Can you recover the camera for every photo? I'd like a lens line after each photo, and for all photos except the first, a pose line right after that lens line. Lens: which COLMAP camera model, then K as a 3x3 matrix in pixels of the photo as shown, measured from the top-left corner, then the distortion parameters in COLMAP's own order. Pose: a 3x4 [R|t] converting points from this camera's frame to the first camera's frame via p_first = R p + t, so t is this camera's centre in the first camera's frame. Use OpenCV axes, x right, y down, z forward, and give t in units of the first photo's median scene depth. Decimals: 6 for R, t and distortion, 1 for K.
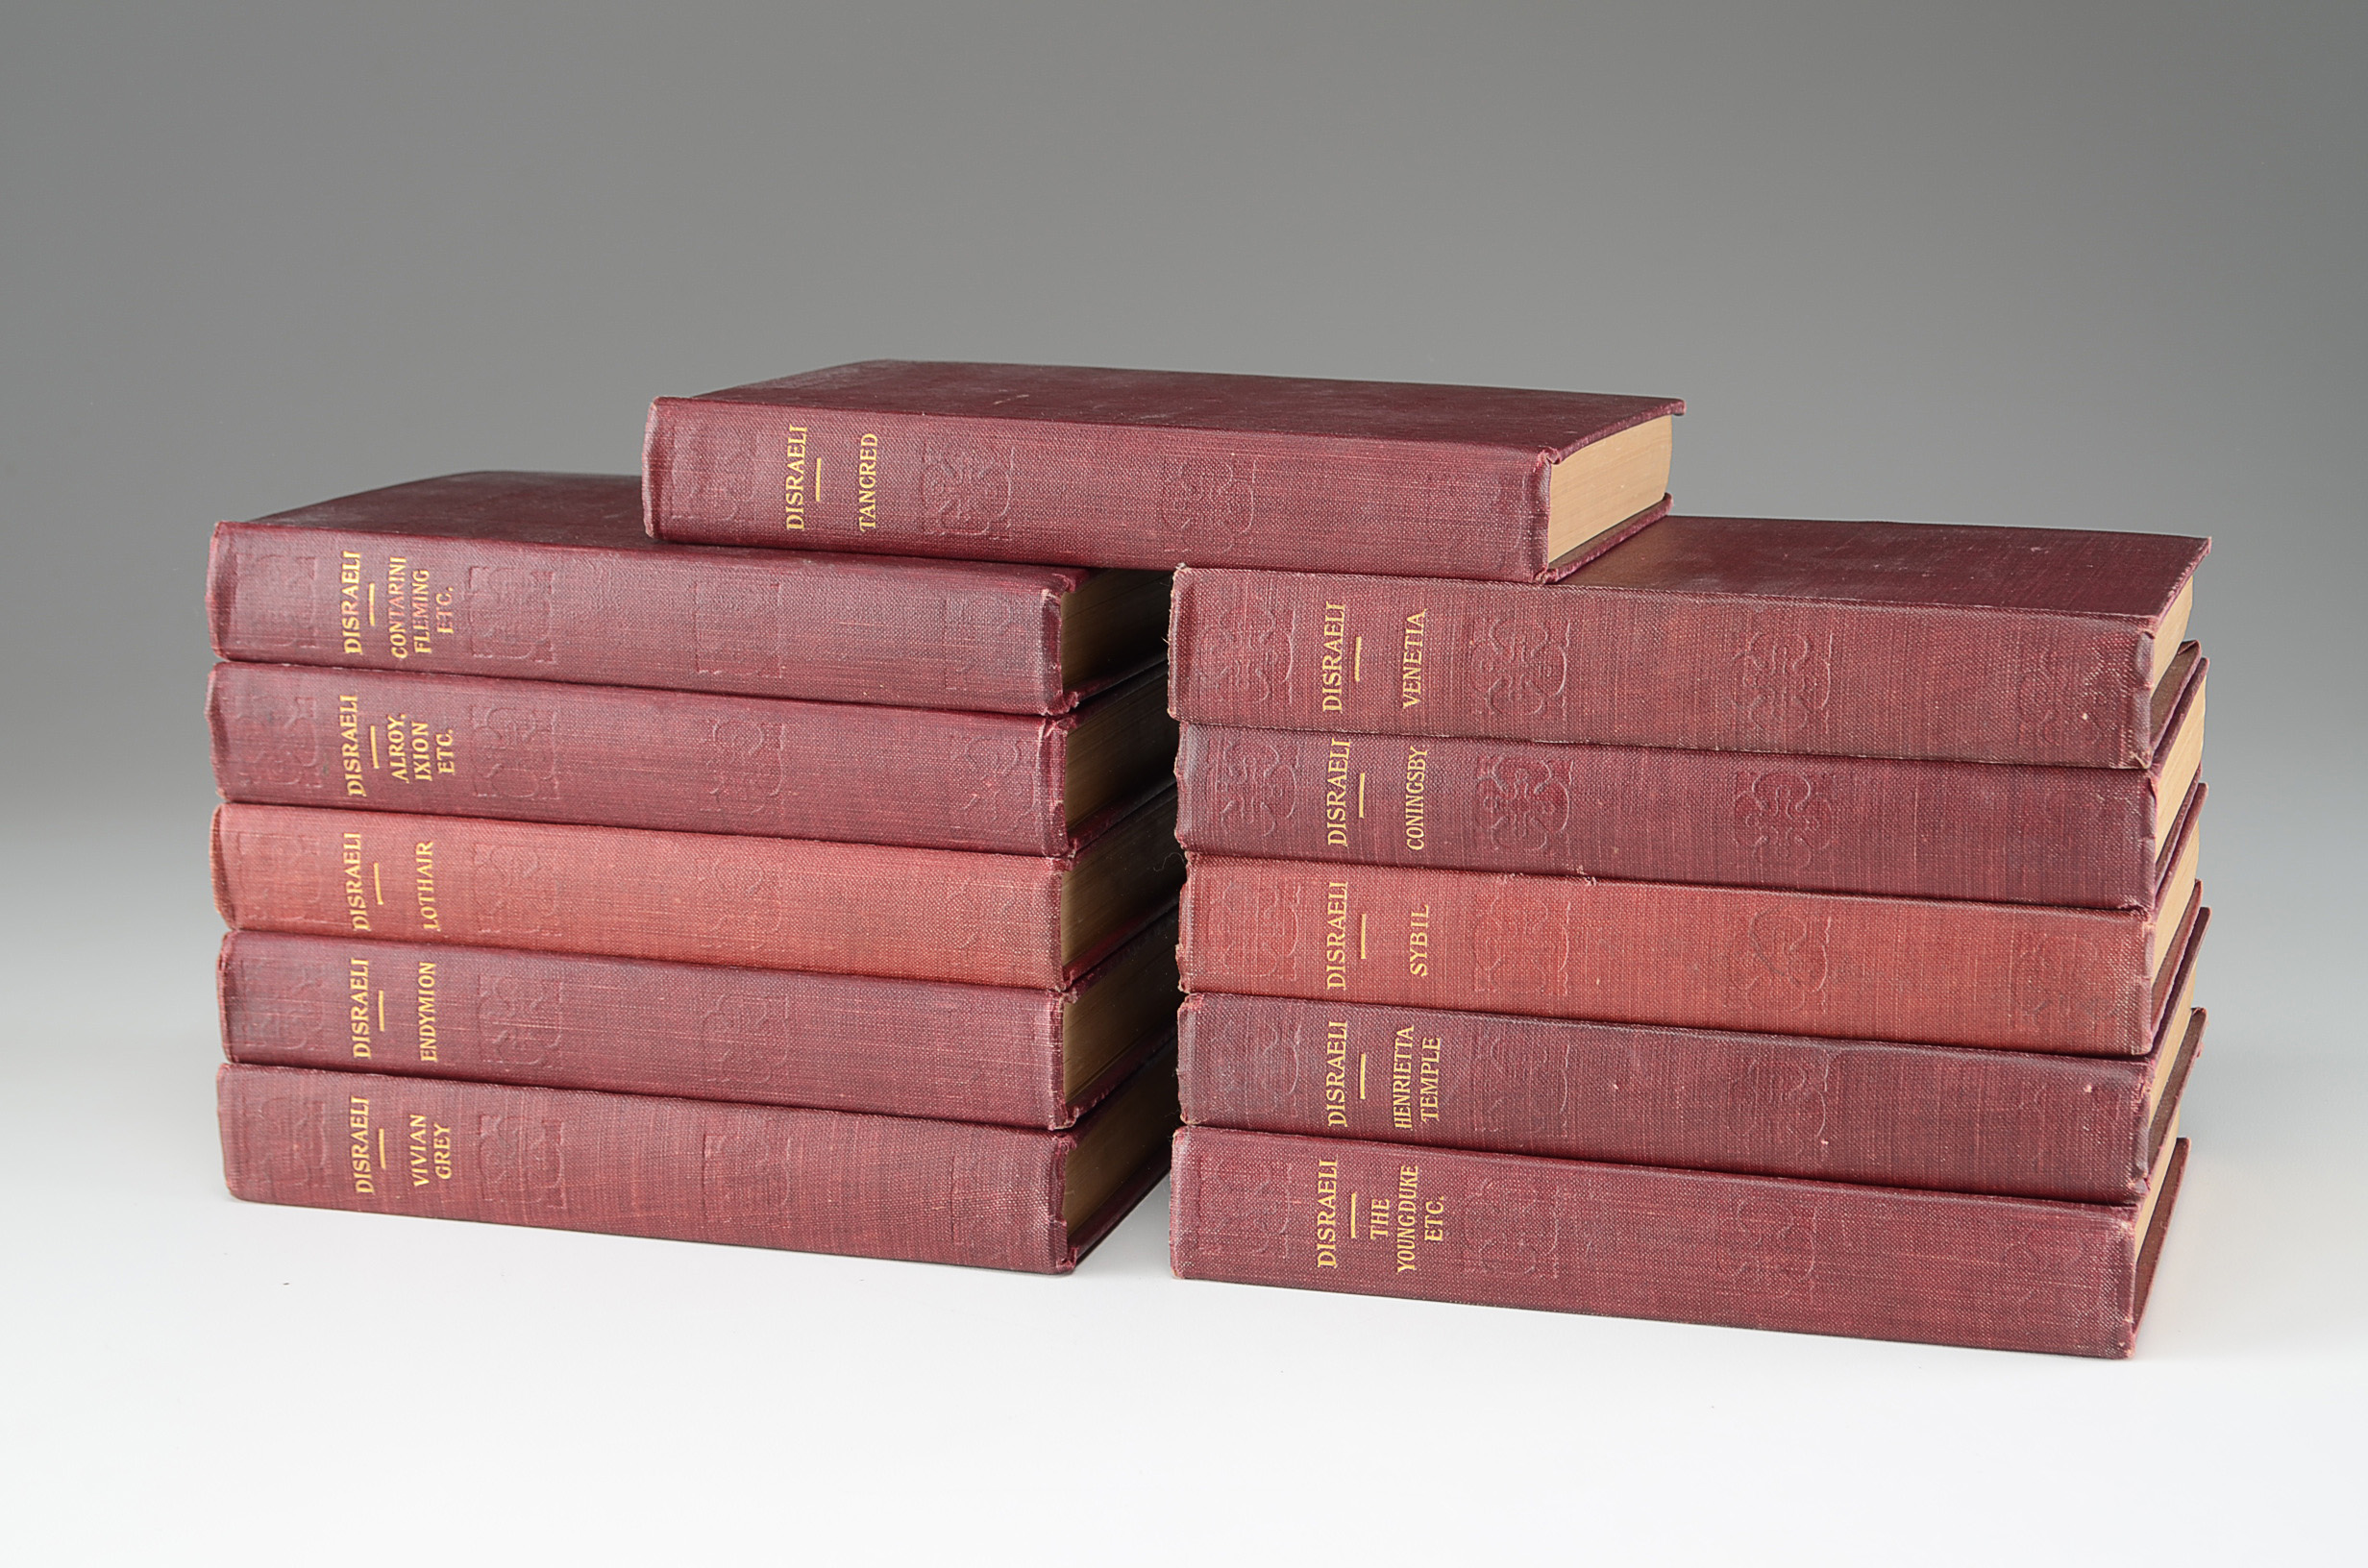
lens RADIAL K [[4454.9, 0, 1177.4], [0, 4454.9, 783.4], [0, 0, 1]] dist [0.012990, 0.000000]
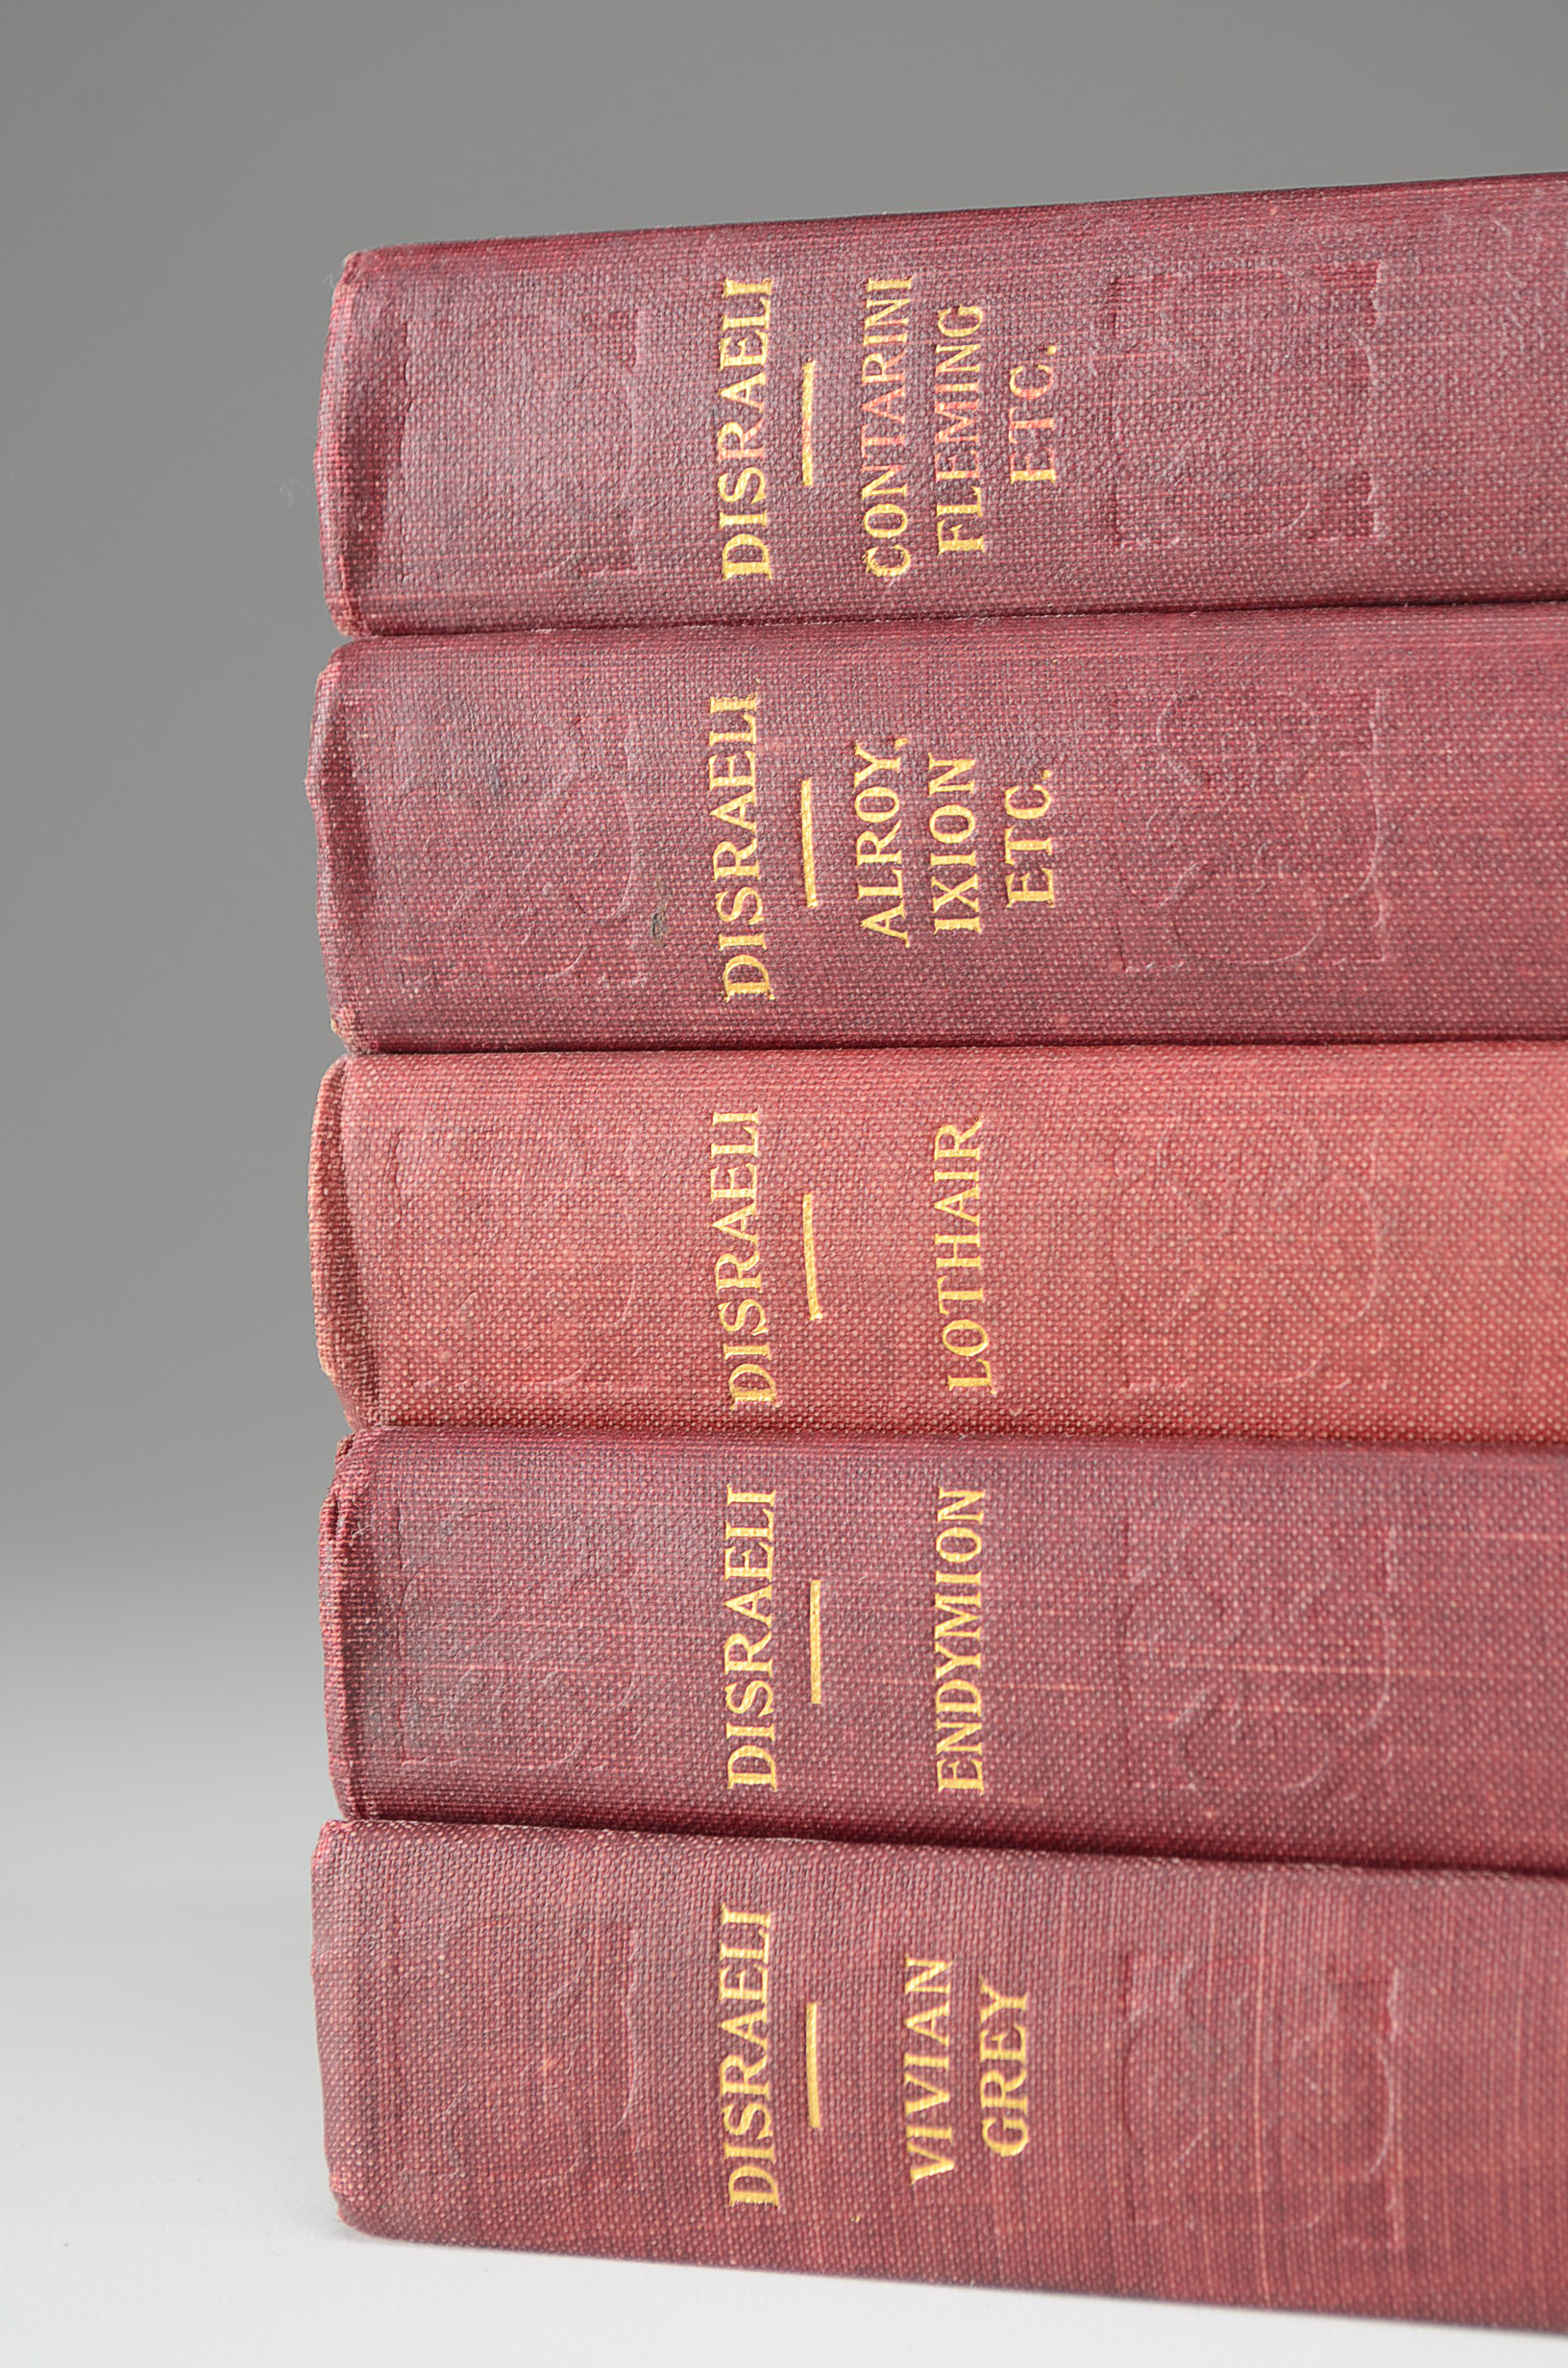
lens RADIAL K [[5529.3, 0, 785.9], [0, 5529.3, 1181.8], [0, 0, 1]] dist [0.027605, 0.000000]
pose [[0.996501, -0.006636, -0.083313, -0.148382], [-0.006298, 0.988047, -0.154026, 0.081813], [0.083339, 0.154012, 0.984548, 0.597354]]
